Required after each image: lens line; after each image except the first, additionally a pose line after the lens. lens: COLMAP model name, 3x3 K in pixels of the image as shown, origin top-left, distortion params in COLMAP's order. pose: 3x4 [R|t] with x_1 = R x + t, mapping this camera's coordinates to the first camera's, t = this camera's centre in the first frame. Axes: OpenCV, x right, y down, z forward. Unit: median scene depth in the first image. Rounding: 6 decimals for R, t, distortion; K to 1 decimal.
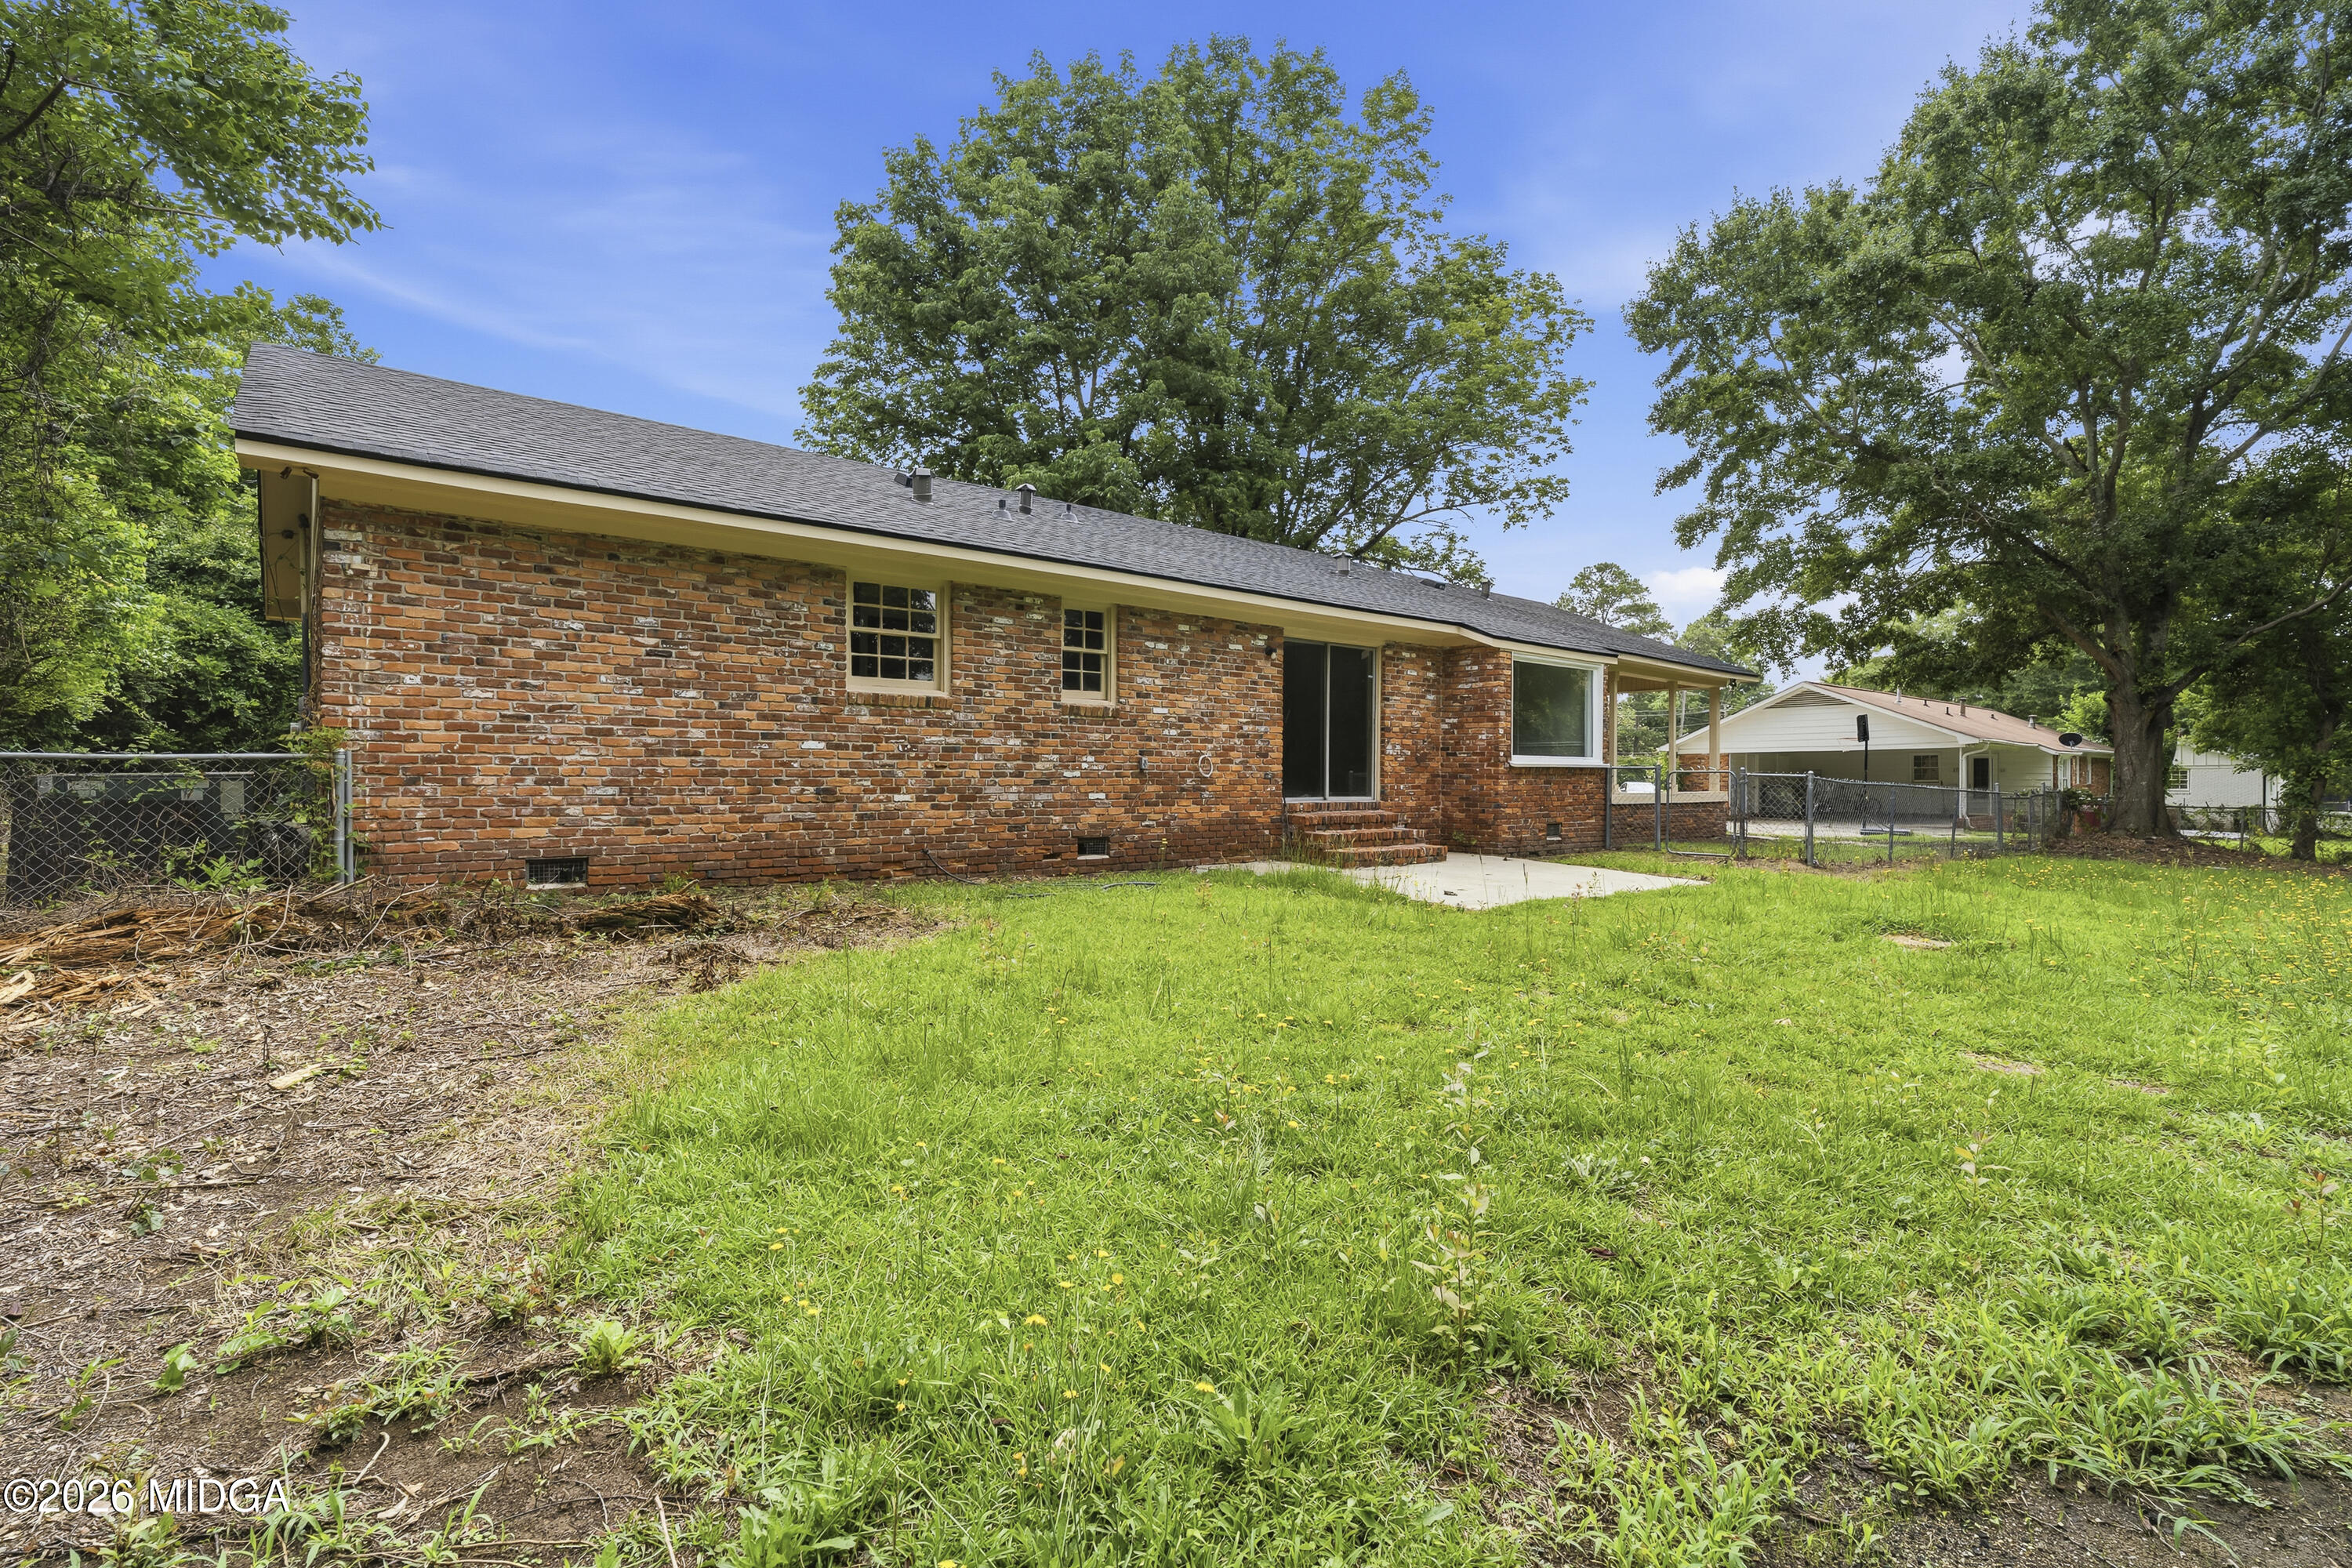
lens RADIAL K [[1053.6, 0, 1175.8], [0, 1053.6, 777.1], [0, 0, 1]] dist [-0.006939, 0.000611]
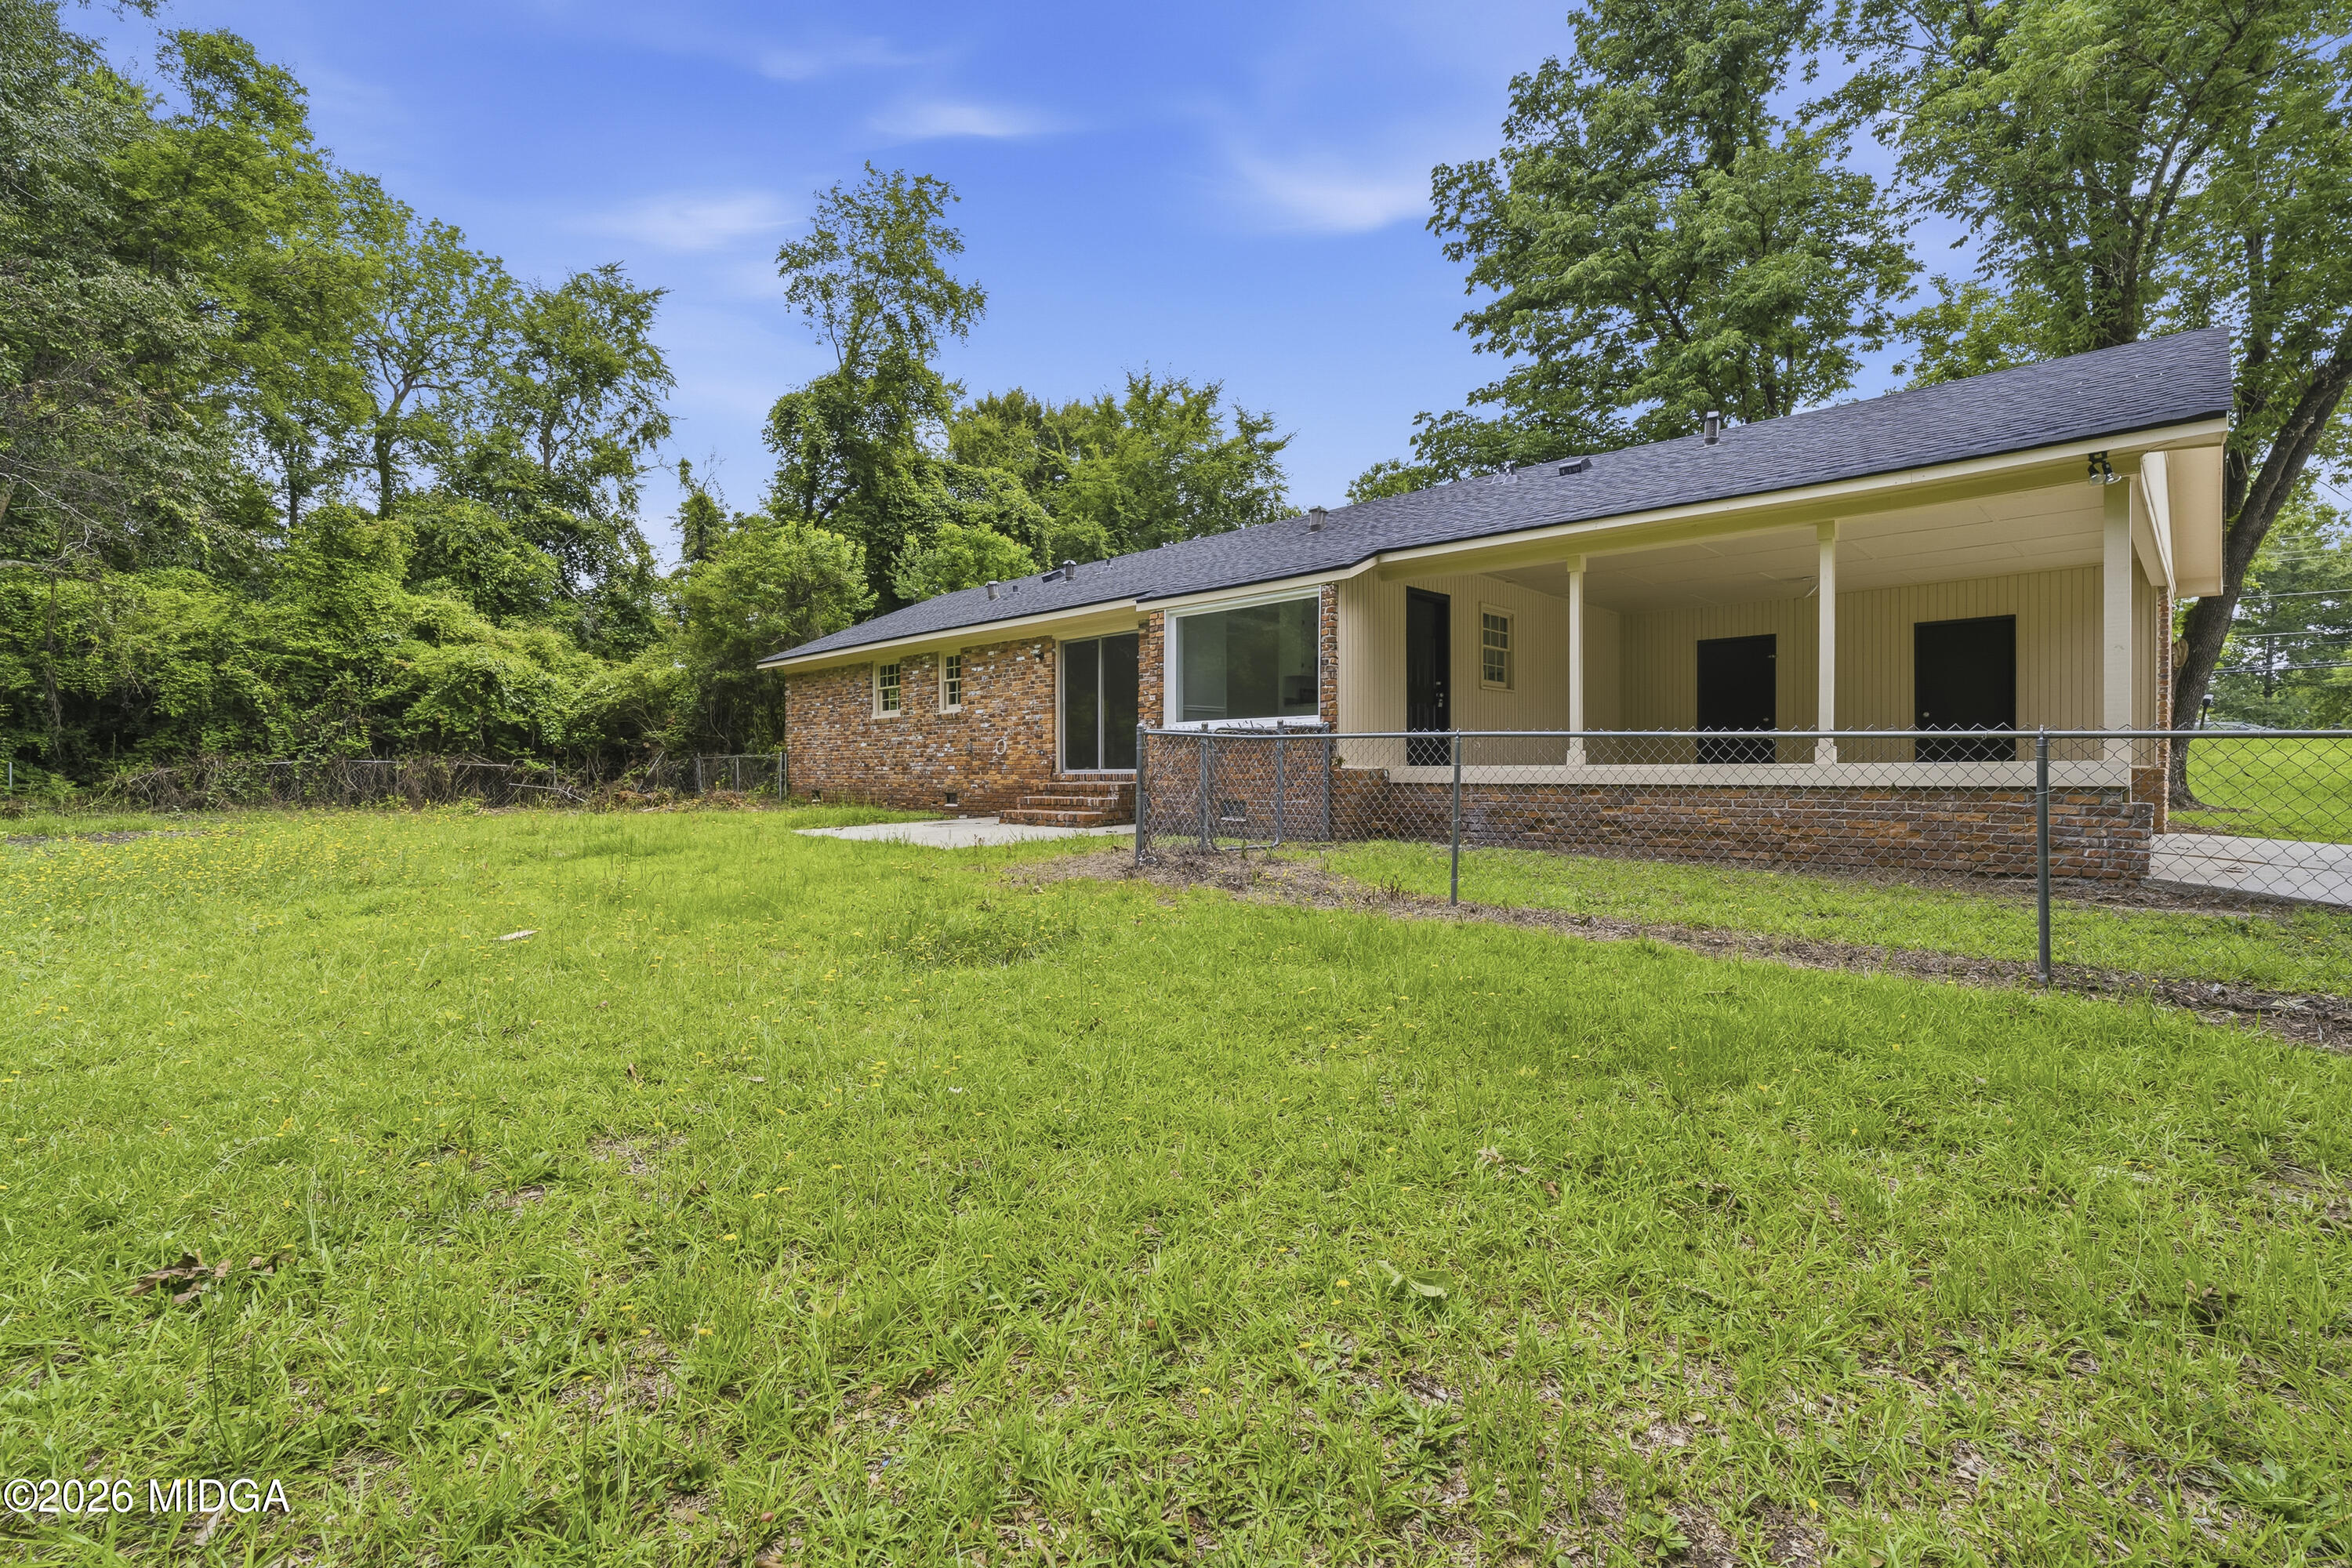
lens RADIAL K [[1053.6, 0, 1175.7], [0, 1053.6, 781.7], [0, 0, 1]] dist [-0.006939, 0.000611]
pose [[0.101994, -0.000501, -0.994785, 1.469300], [-0.002255, 0.999997, -0.000735, 0.036857], [0.994782, 0.002318, 0.101992, 1.091125]]
